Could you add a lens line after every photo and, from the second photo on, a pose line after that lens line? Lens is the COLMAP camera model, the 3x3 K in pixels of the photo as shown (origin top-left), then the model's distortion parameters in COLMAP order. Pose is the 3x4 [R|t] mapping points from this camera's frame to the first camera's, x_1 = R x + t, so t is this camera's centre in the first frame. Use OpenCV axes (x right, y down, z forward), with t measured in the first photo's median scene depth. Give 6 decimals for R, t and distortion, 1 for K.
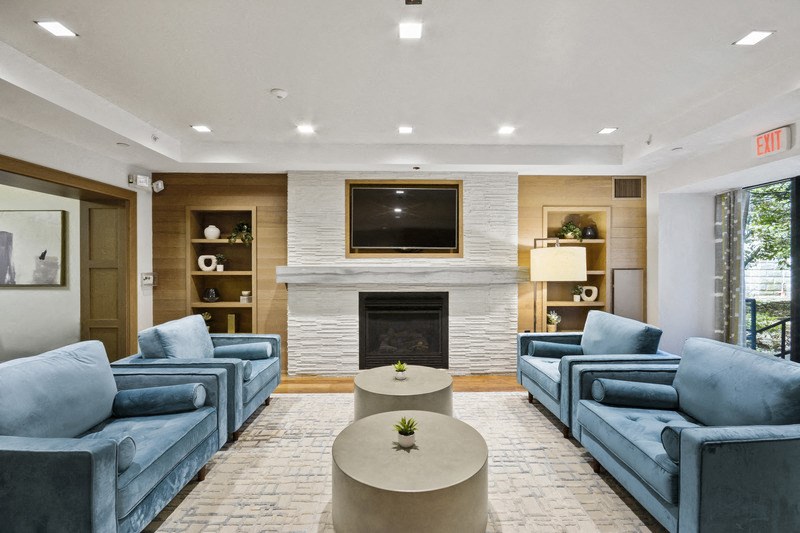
lens RADIAL K [[359.3, 0, 401.1], [0, 359.3, 267.2], [0, 0, 1]] dist [-0.002476, -0.000858]
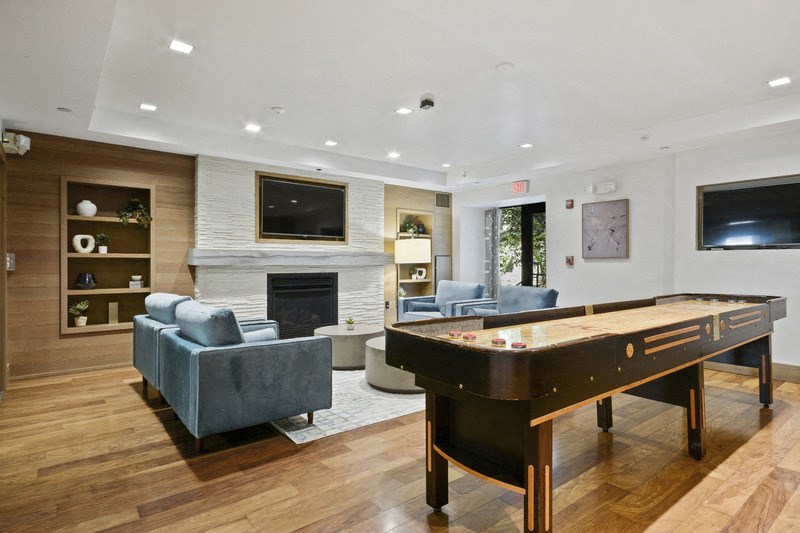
lens RADIAL K [[434.5, 0, 399.4], [0, 434.5, 264.3], [0, 0, 1]] dist [0.021738, 0.000603]
pose [[0.797477, -0.001450, 0.603347, -0.597867], [0.001439, 0.999999, 0.000502, 0.039754], [-0.603347, 0.000468, 0.797479, -0.315165]]
